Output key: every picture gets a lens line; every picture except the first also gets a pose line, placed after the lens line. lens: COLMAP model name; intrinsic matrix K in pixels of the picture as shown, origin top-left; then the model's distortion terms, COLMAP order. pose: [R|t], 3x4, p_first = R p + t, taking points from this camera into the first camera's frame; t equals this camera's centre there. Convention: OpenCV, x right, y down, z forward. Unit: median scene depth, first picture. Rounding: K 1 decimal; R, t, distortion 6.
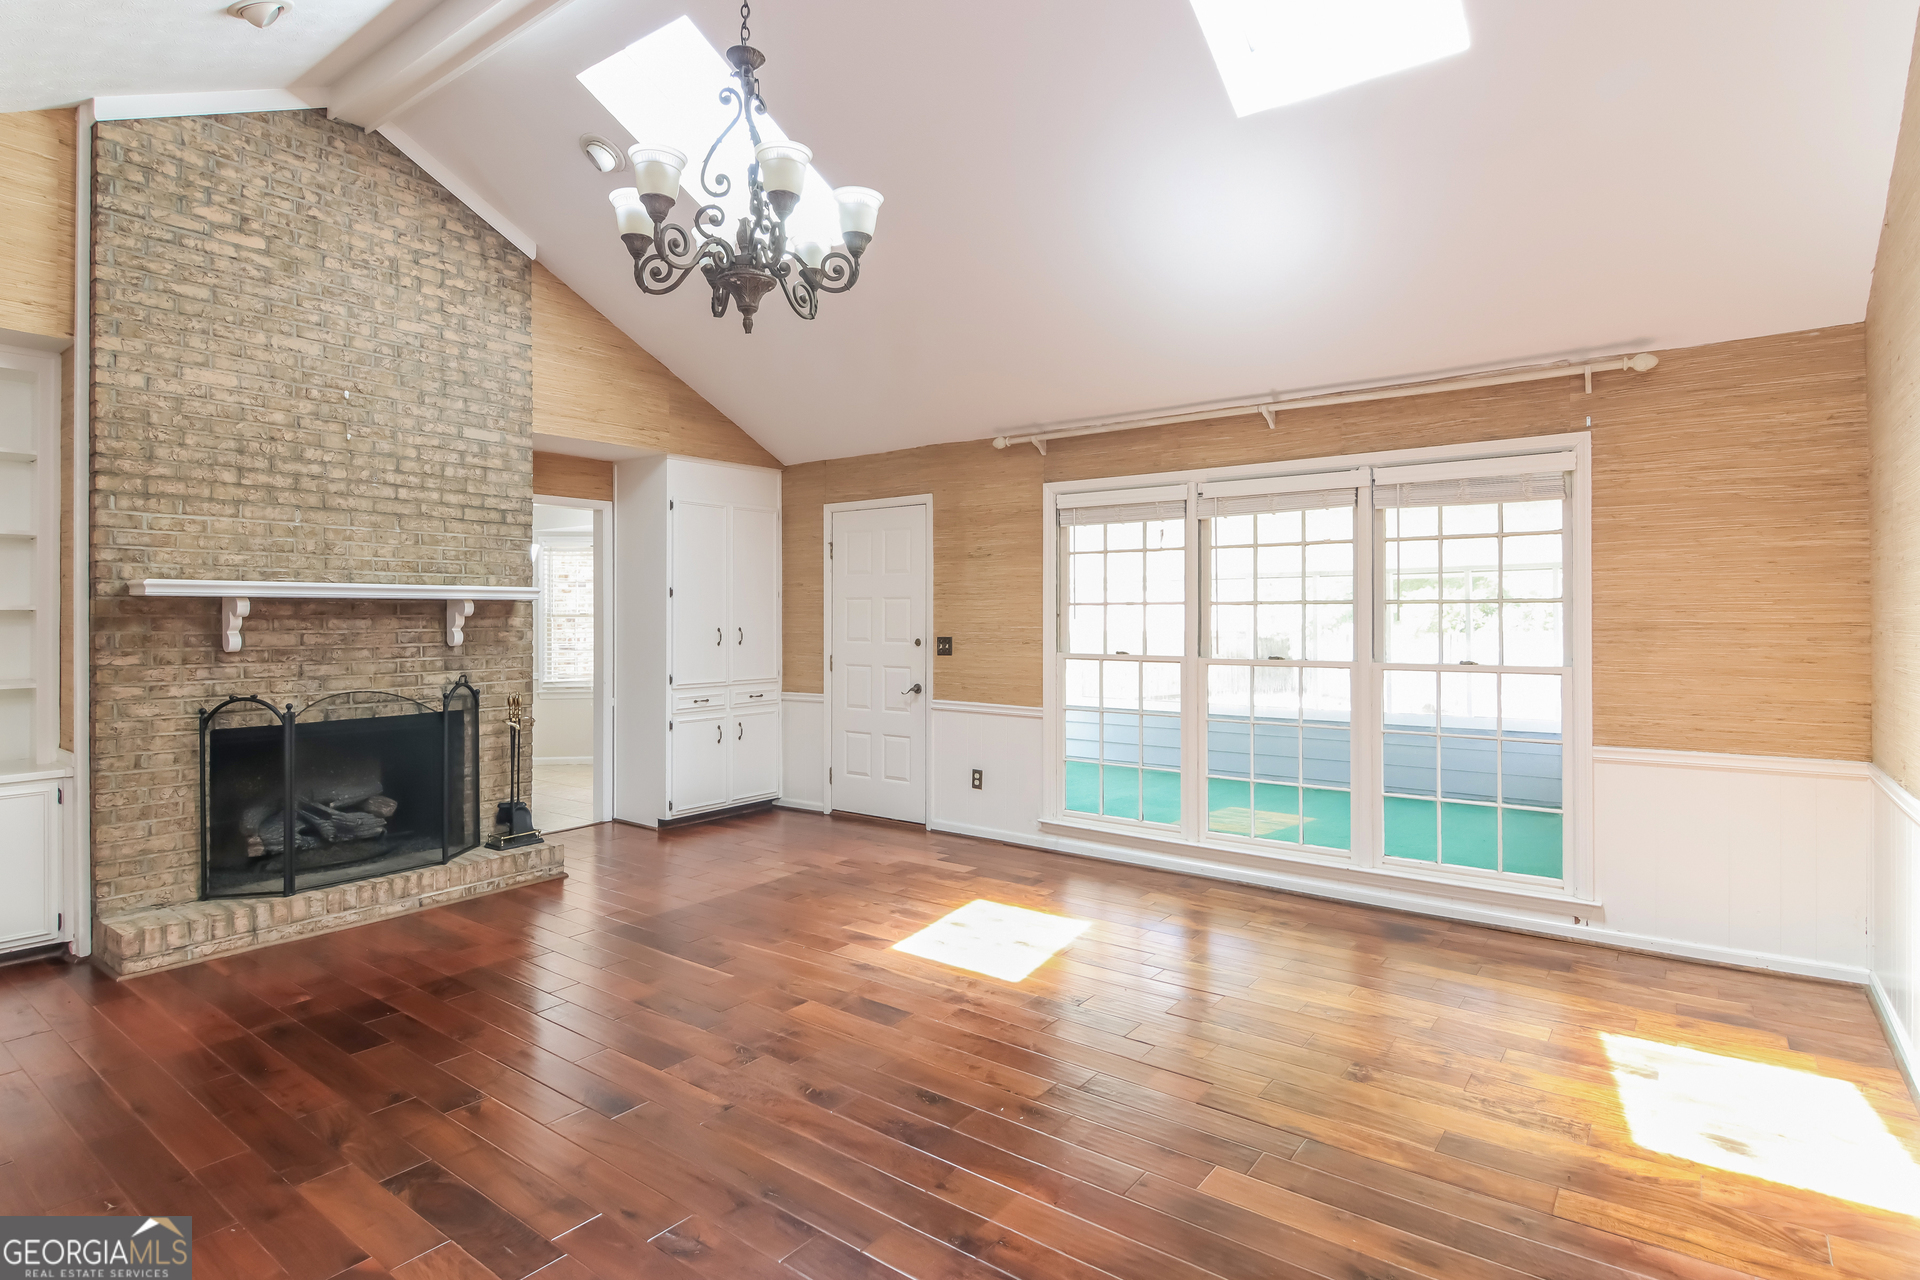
lens RADIAL K [[979.5, 0, 957.3], [0, 979.5, 618.7], [0, 0, 1]] dist [-0.001316, -0.006800]
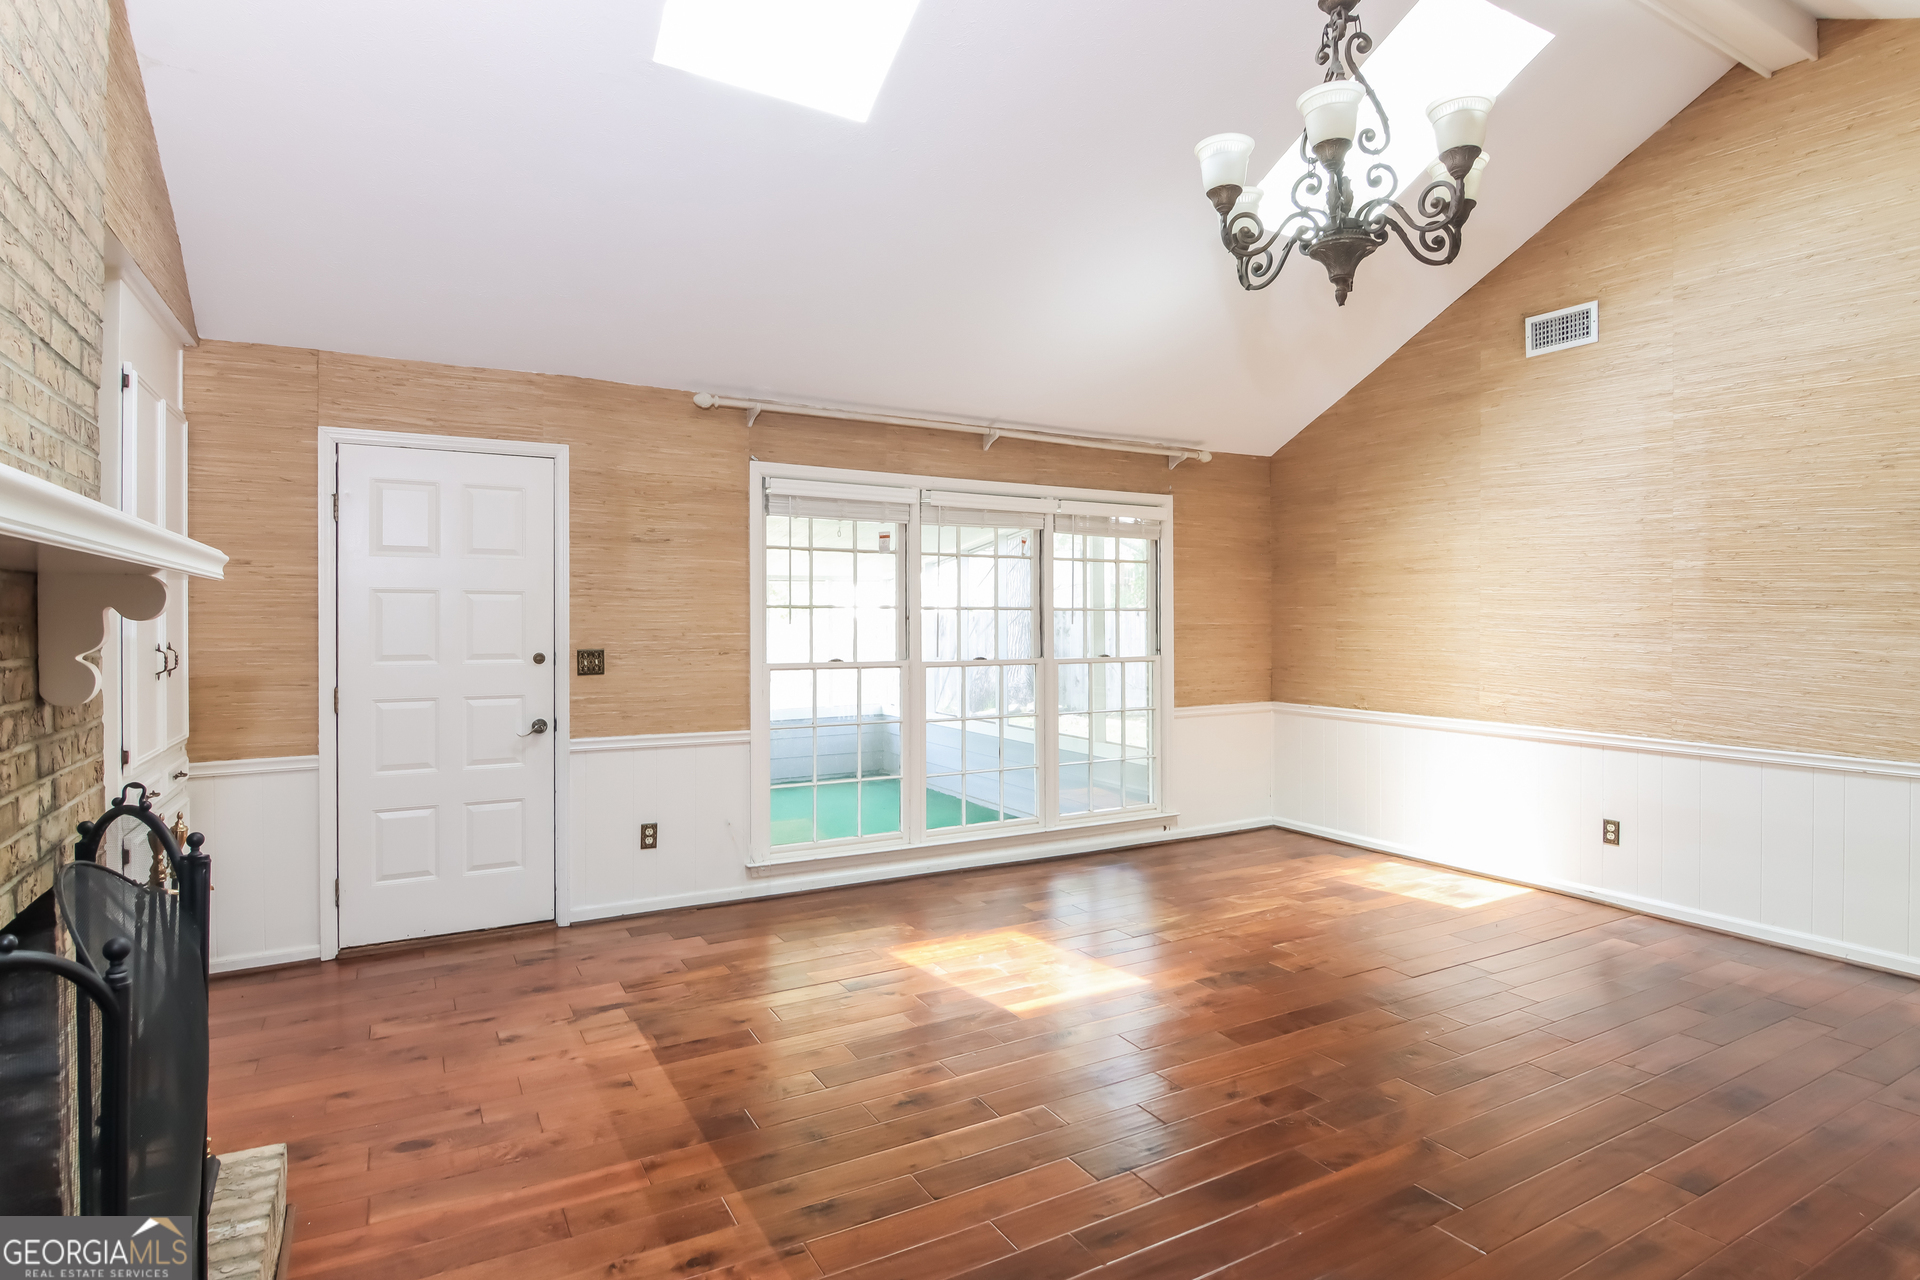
lens RADIAL K [[1022.4, 0, 960.0], [0, 1022.4, 640.0], [0, 0, 1]] dist [-0.000186, -0.001616]
pose [[0.383211, -0.018164, 0.923482, -0.646732], [-0.000190, 0.999805, 0.019744, -0.003270], [-0.923661, -0.007741, 0.383133, 0.501606]]
